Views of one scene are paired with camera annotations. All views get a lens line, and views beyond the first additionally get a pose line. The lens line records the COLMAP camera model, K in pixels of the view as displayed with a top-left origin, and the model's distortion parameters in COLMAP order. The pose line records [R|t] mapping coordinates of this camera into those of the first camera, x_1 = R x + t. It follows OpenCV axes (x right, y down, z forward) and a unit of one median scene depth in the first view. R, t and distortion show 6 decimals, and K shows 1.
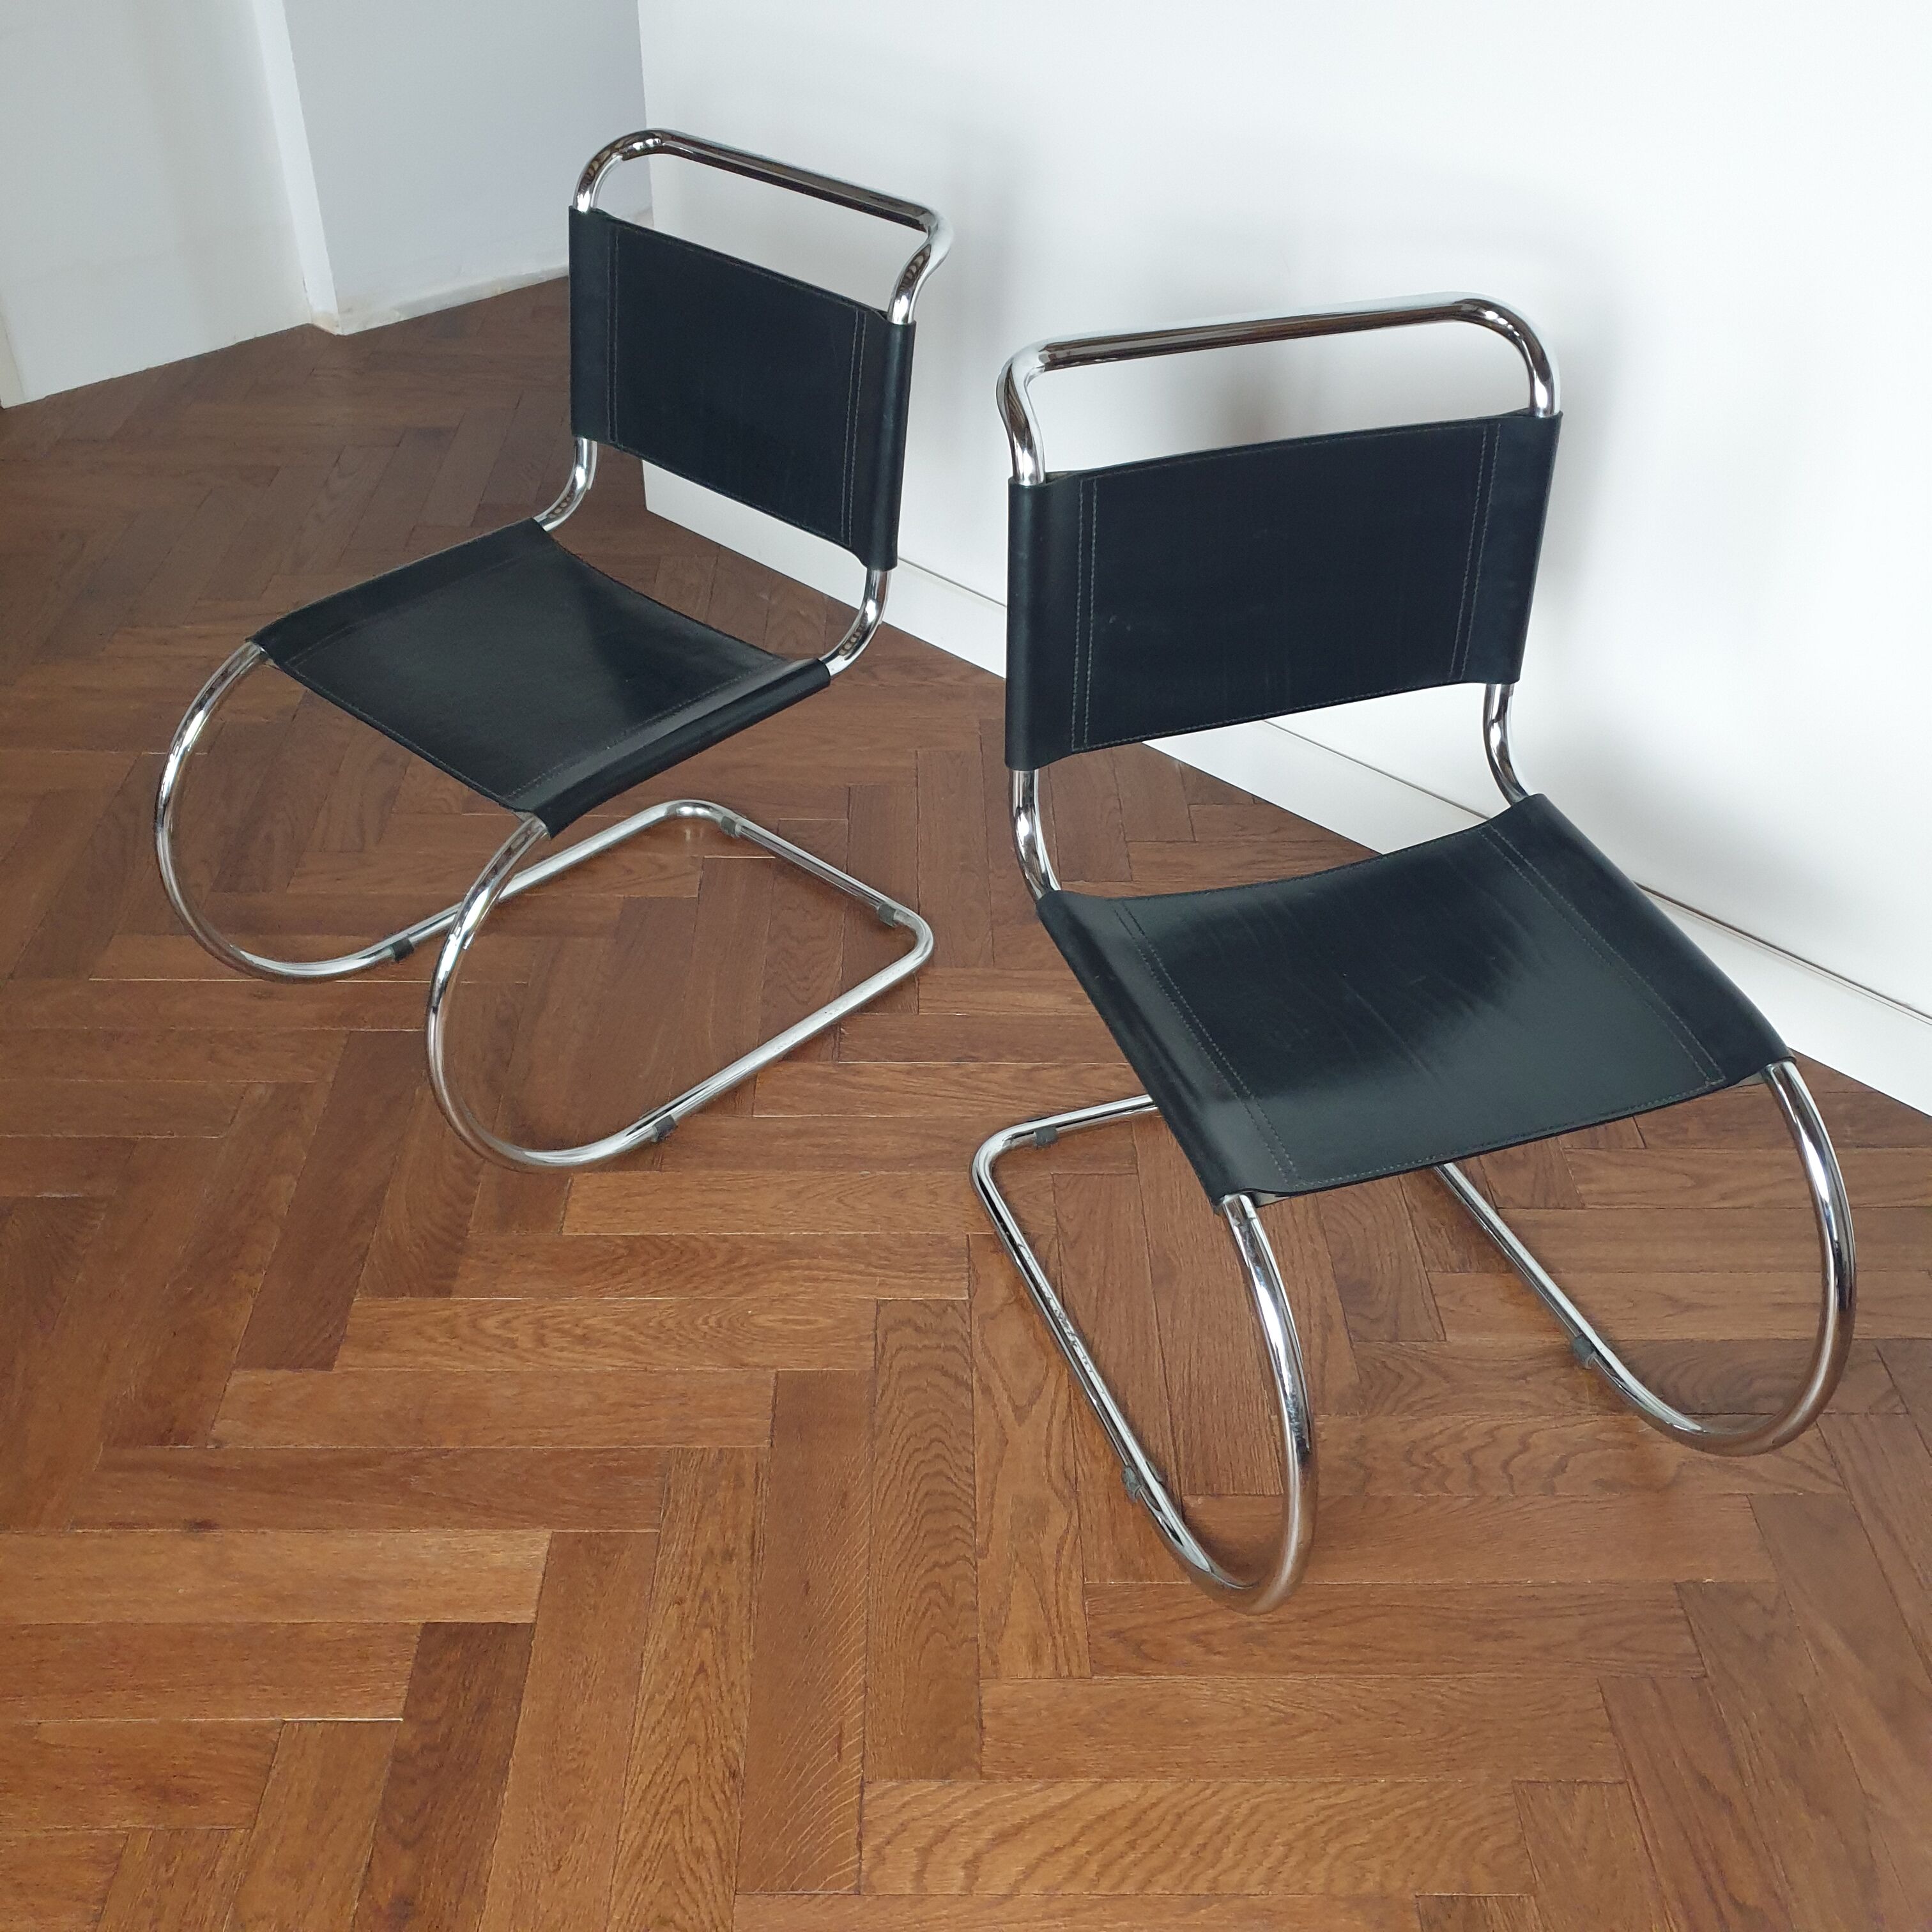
lens RADIAL K [[1906.2, 0, 1000.9], [0, 1906.2, 899.1], [0, 0, 1]] dist [0.195256, -0.379630]
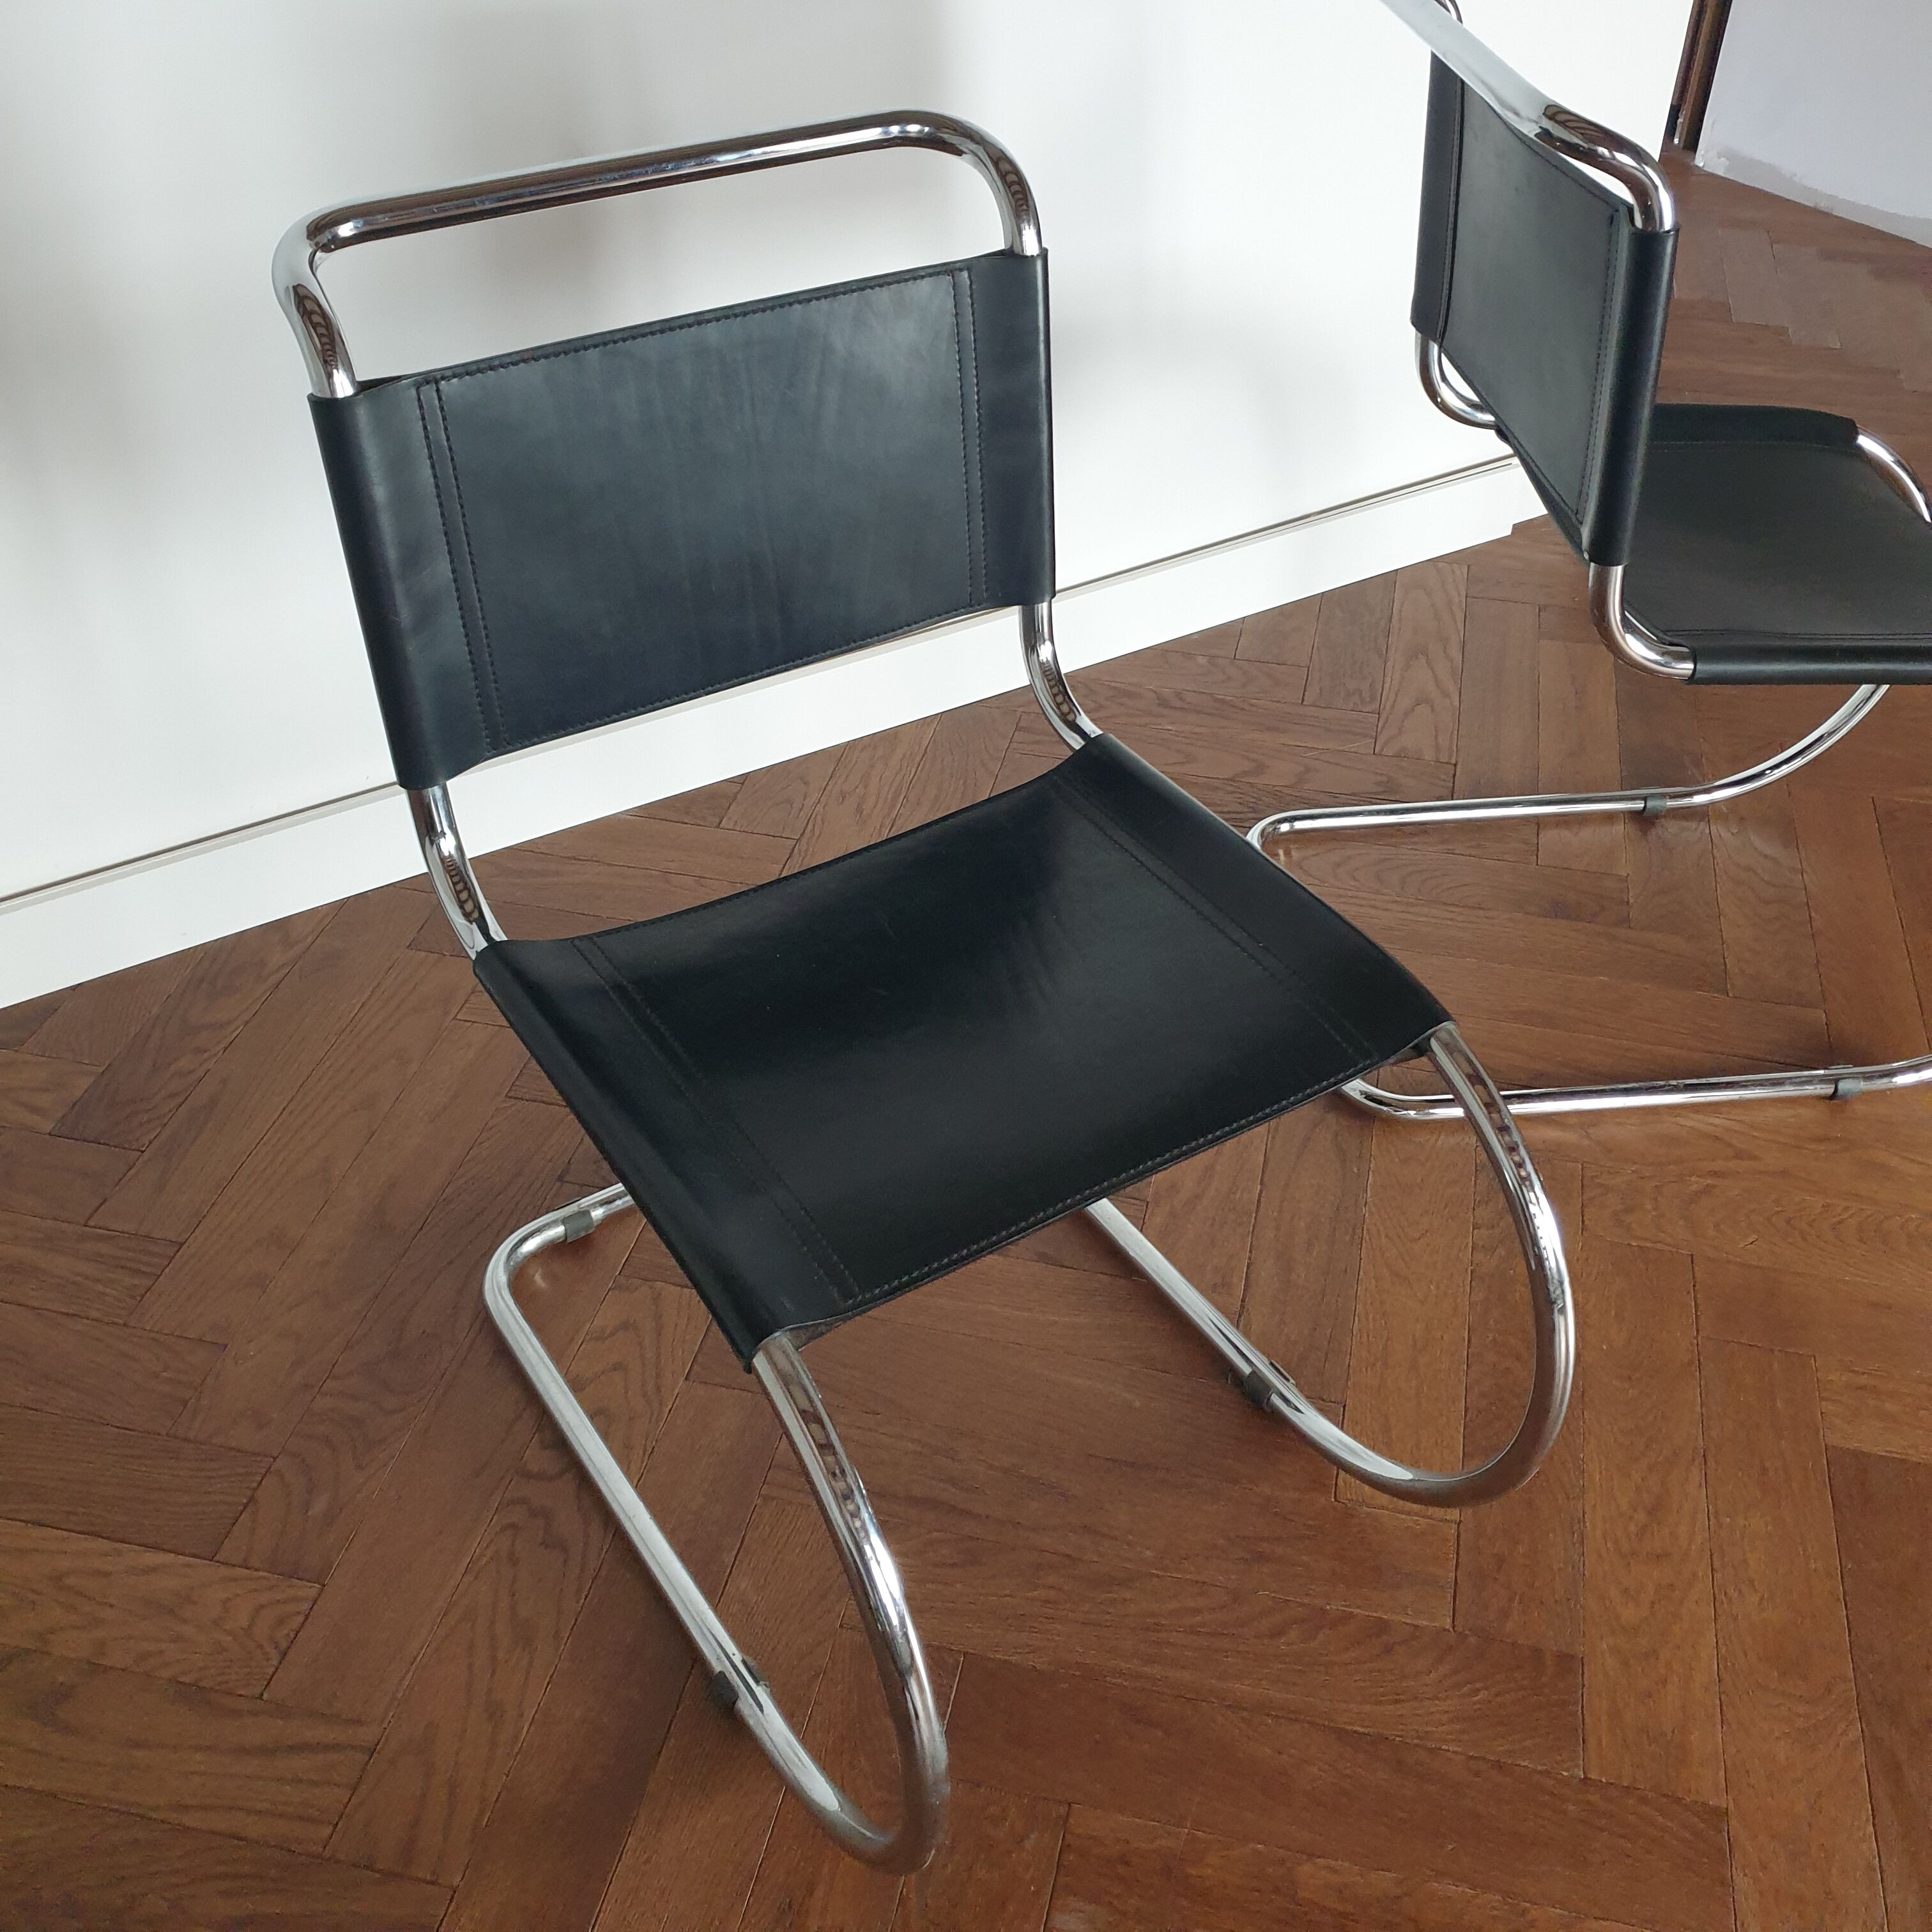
lens RADIAL K [[1934.7, 0, 964.1], [0, 1934.7, 905.5], [0, 0, 1]] dist [0.099693, -0.135744]
pose [[0.259297, -0.598438, 0.758048, -0.743074], [0.535344, 0.742338, 0.402916, -0.425896], [-0.803848, 0.301342, 0.512856, 0.739334]]
